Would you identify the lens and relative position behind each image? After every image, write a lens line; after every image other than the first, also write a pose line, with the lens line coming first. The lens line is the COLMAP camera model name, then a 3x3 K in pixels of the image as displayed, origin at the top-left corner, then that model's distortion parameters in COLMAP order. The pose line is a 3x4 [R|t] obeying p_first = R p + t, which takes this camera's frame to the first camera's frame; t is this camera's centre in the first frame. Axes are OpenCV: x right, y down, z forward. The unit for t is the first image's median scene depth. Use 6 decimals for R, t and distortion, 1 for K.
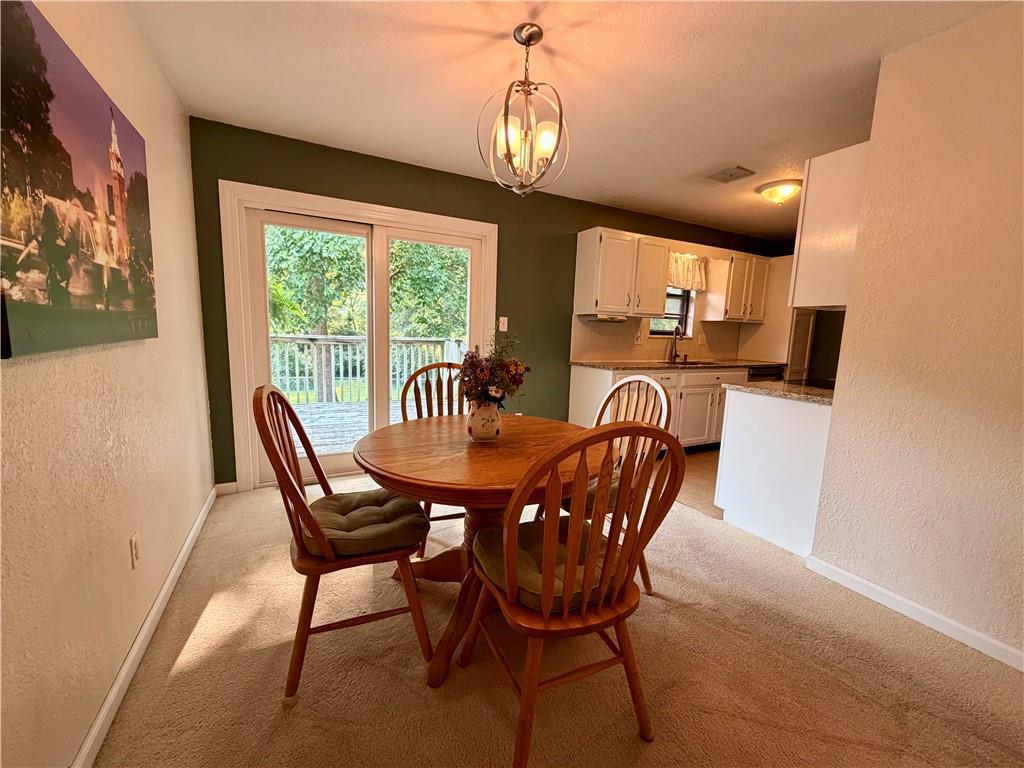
lens RADIAL K [[407.7, 0, 511.6], [0, 407.7, 387.3], [0, 0, 1]] dist [-0.001479, 0.000431]
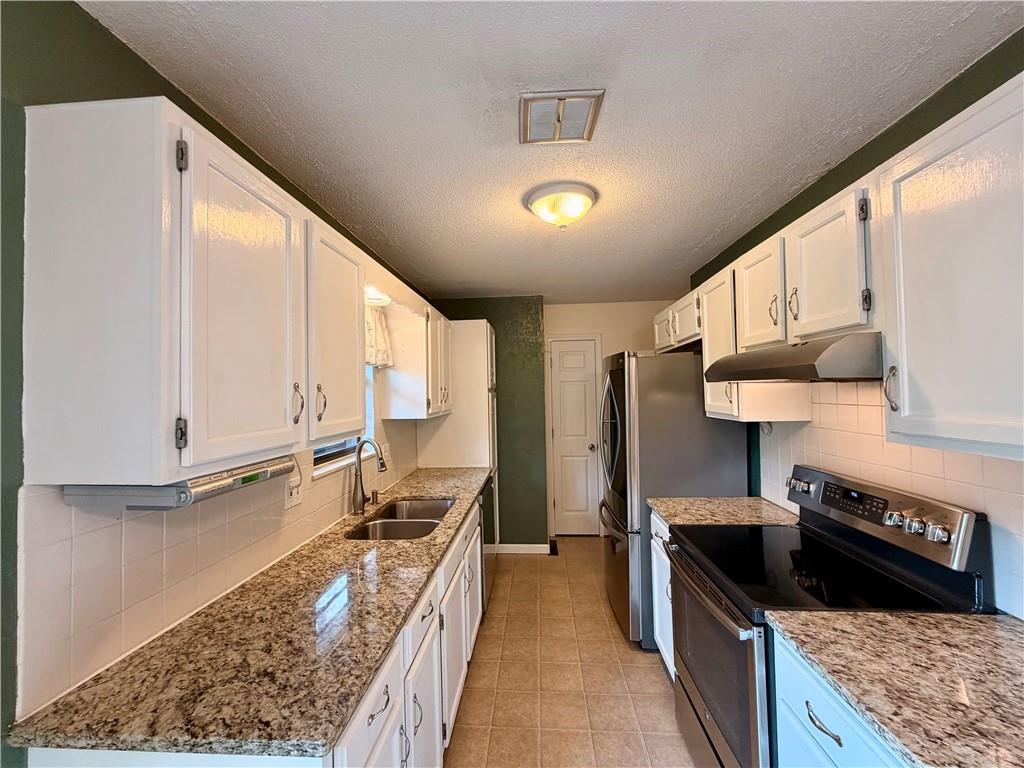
lens RADIAL K [[407.7, 0, 509.4], [0, 407.7, 384.0], [0, 0, 1]] dist [-0.001479, 0.000431]
pose [[0.524427, -0.025165, 0.851084, 0.093640], [0.154872, 0.985708, -0.066285, -0.155073], [-0.837252, 0.166571, 0.520829, 0.595176]]
